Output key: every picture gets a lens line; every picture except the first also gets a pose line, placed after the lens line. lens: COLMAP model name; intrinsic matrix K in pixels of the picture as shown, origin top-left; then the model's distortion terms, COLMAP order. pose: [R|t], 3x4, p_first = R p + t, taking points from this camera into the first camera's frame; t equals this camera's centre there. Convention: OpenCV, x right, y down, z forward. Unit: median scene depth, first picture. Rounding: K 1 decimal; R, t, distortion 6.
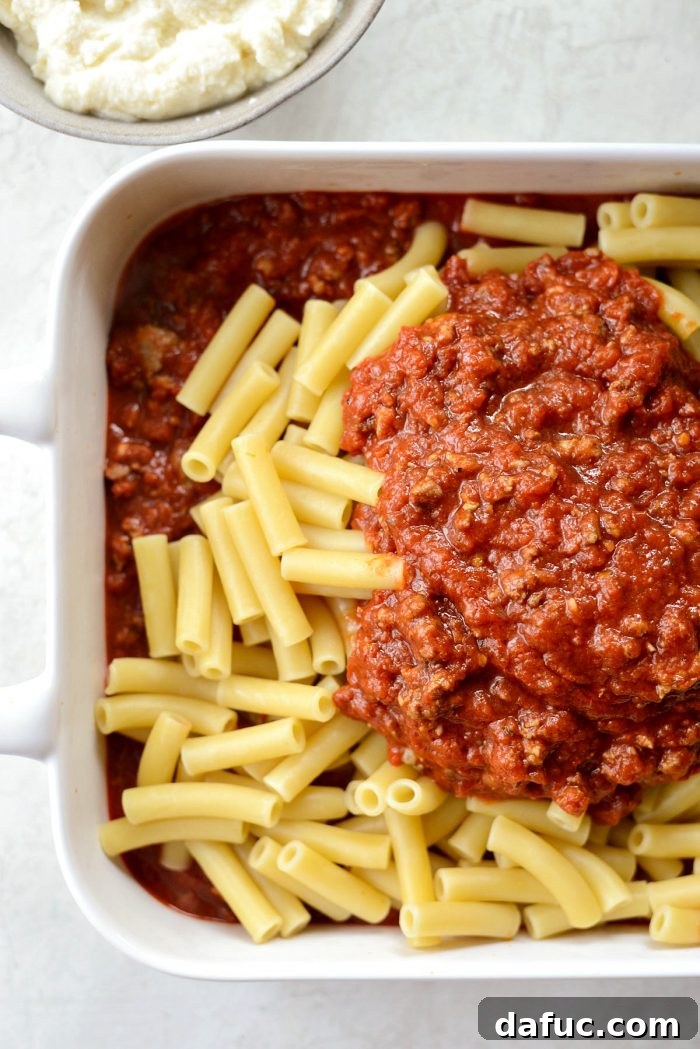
lens RADIAL K [[1696.5, 0, 350.0], [0, 1696.5, 524.5], [0, 0, 1]] dist [-0.104106, -0.072221]
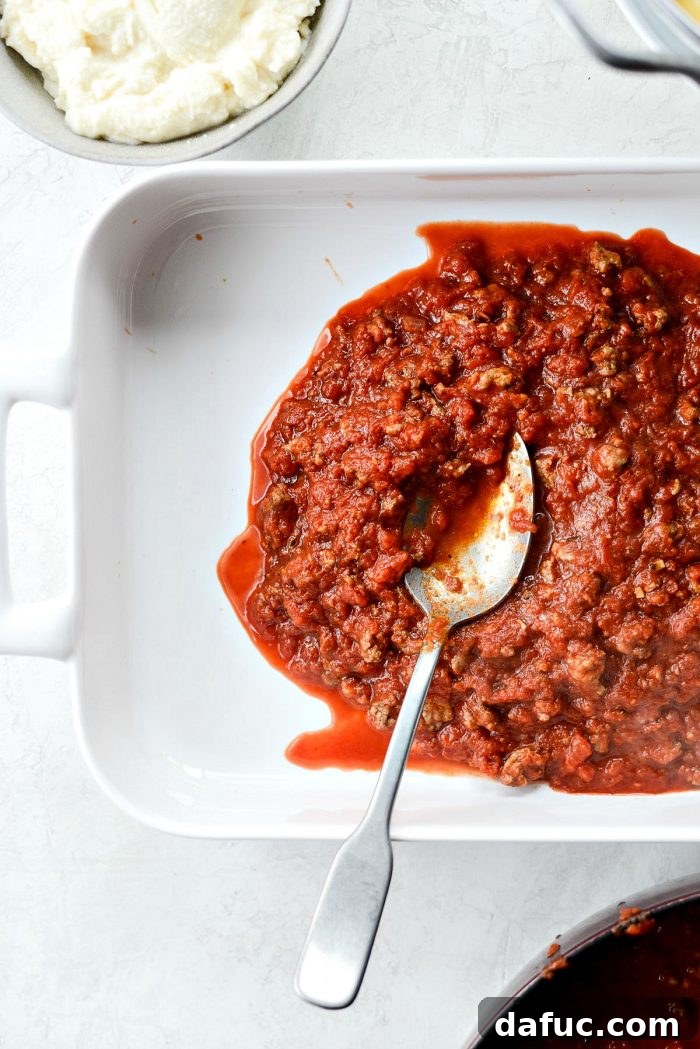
lens RADIAL K [[1696.5, 0, 350.0], [0, 1696.5, 524.5], [0, 0, 1]] dist [-0.104106, -0.072221]
pose [[0.997659, -0.000598, -0.068383, 0.111041], [0.003209, 0.999269, 0.038088, -0.009061], [0.068311, -0.038219, 0.996932, -0.225017]]
